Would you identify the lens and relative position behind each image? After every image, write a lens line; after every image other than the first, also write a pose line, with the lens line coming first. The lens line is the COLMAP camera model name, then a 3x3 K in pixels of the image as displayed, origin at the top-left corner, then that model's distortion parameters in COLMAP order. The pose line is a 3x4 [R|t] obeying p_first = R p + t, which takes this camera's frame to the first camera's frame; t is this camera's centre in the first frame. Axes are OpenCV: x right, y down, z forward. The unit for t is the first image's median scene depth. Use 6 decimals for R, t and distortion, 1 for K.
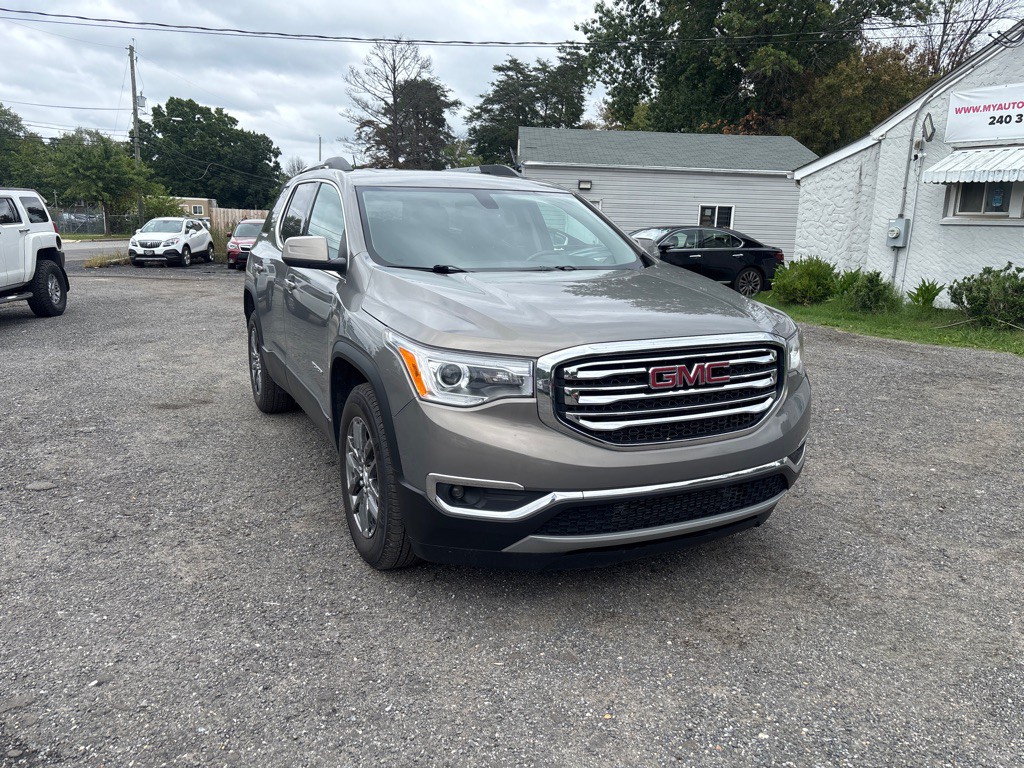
lens RADIAL K [[773.7, 0, 512.1], [0, 773.7, 387.2], [0, 0, 1]] dist [0.053355, -0.059005]
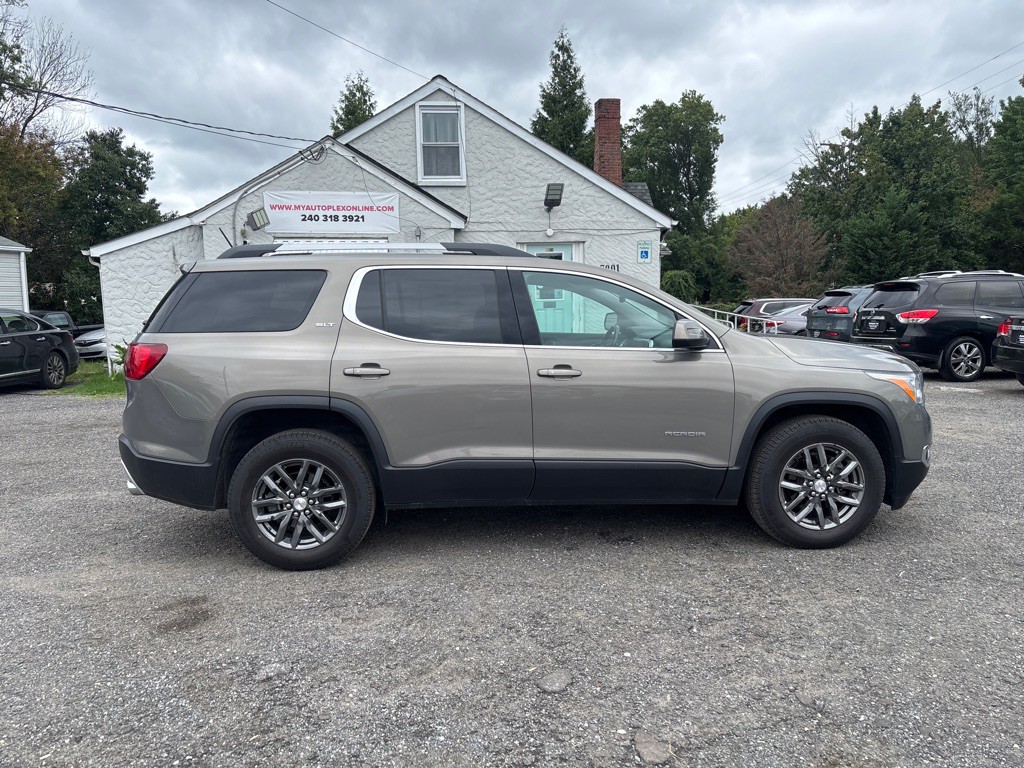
lens RADIAL K [[773.7, 0, 513.1], [0, 773.7, 386.4], [0, 0, 1]] dist [0.053355, -0.059005]
pose [[0.363859, -0.128254, 0.922582, -0.452406], [0.213395, 0.975610, 0.051465, -0.067220], [-0.906680, 0.178148, 0.382354, 0.259335]]
